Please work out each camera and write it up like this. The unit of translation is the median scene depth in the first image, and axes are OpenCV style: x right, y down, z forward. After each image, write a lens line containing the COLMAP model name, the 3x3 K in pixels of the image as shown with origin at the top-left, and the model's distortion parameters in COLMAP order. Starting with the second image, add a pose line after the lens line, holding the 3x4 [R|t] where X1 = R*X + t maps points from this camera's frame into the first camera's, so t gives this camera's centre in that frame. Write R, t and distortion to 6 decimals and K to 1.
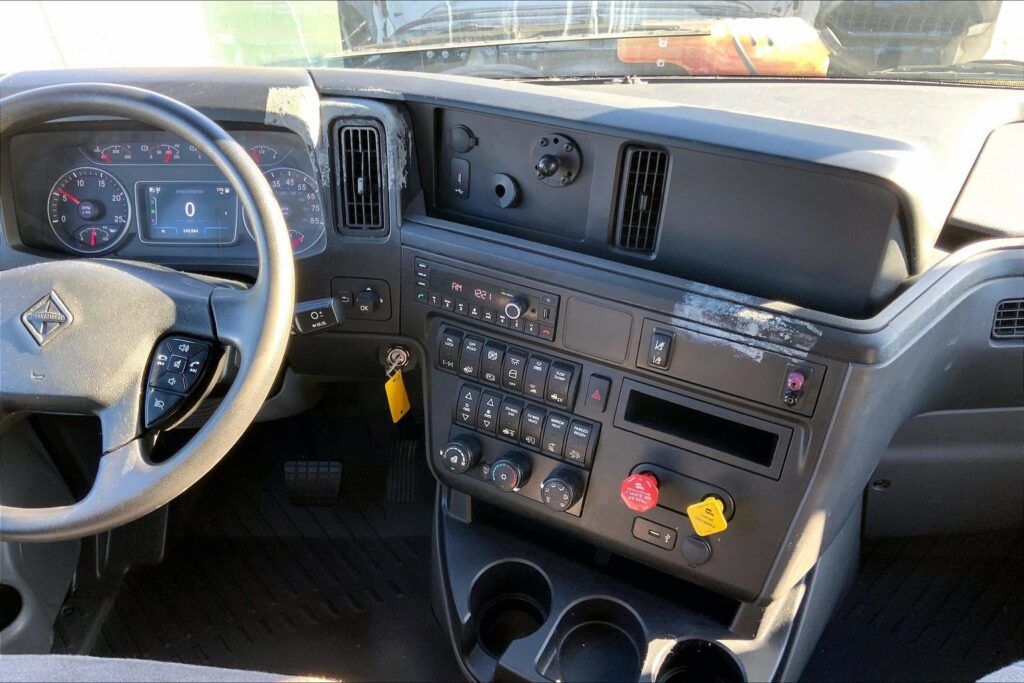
lens RADIAL K [[852.7, 0, 508.2], [0, 852.7, 345.0], [0, 0, 1]] dist [0.067697, -0.120870]
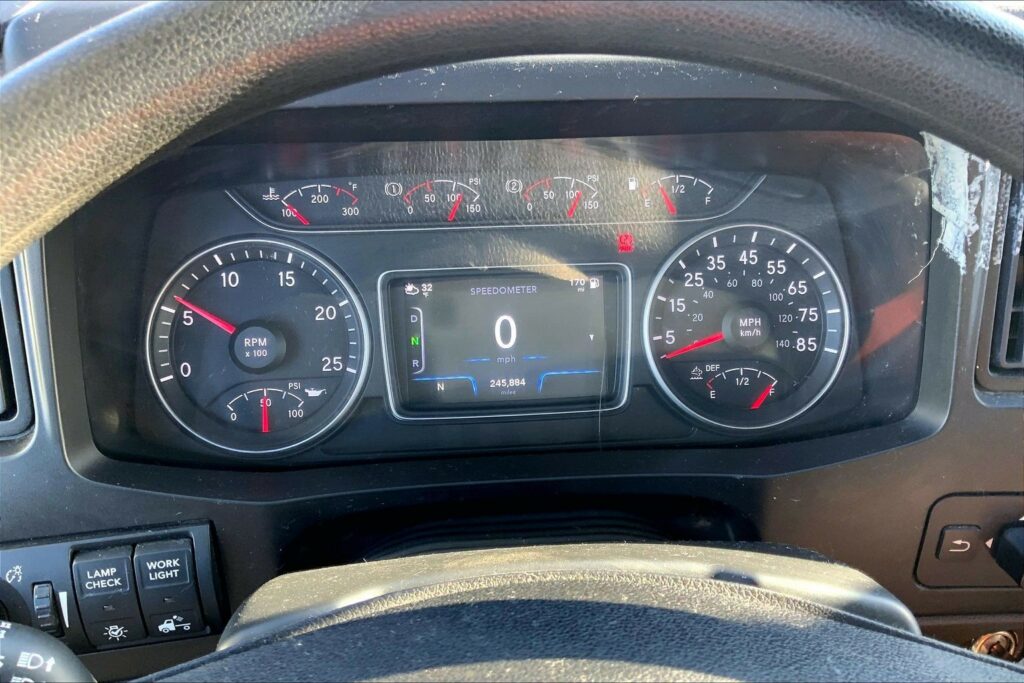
lens RADIAL K [[852.7, 0, 511.3], [0, 852.7, 341.8], [0, 0, 1]] dist [0.067697, -0.120870]
pose [[0.988805, -0.051167, 0.140165, -0.468532], [0.056994, 0.997656, -0.037876, -0.150708], [-0.137899, 0.045441, 0.989403, 0.650034]]
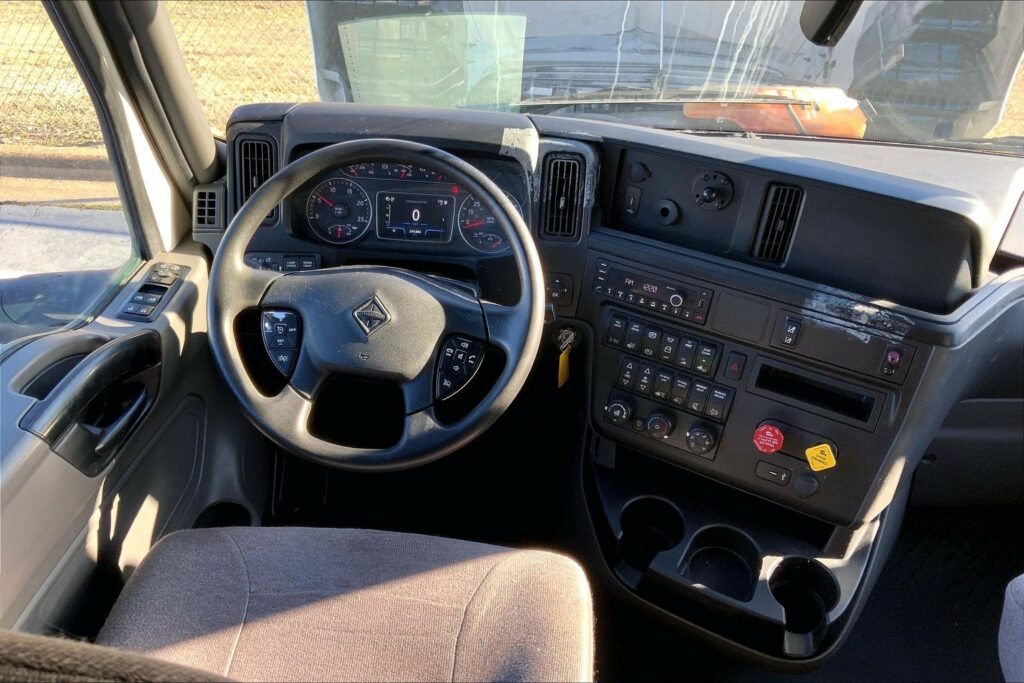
lens RADIAL K [[852.7, 0, 508.9], [0, 852.7, 344.1], [0, 0, 1]] dist [0.067697, -0.120870]
pose [[0.998304, 0.052668, 0.024815, -0.276061], [-0.051499, 0.997632, -0.045597, 0.099180], [-0.027158, 0.044241, 0.998652, -0.322869]]
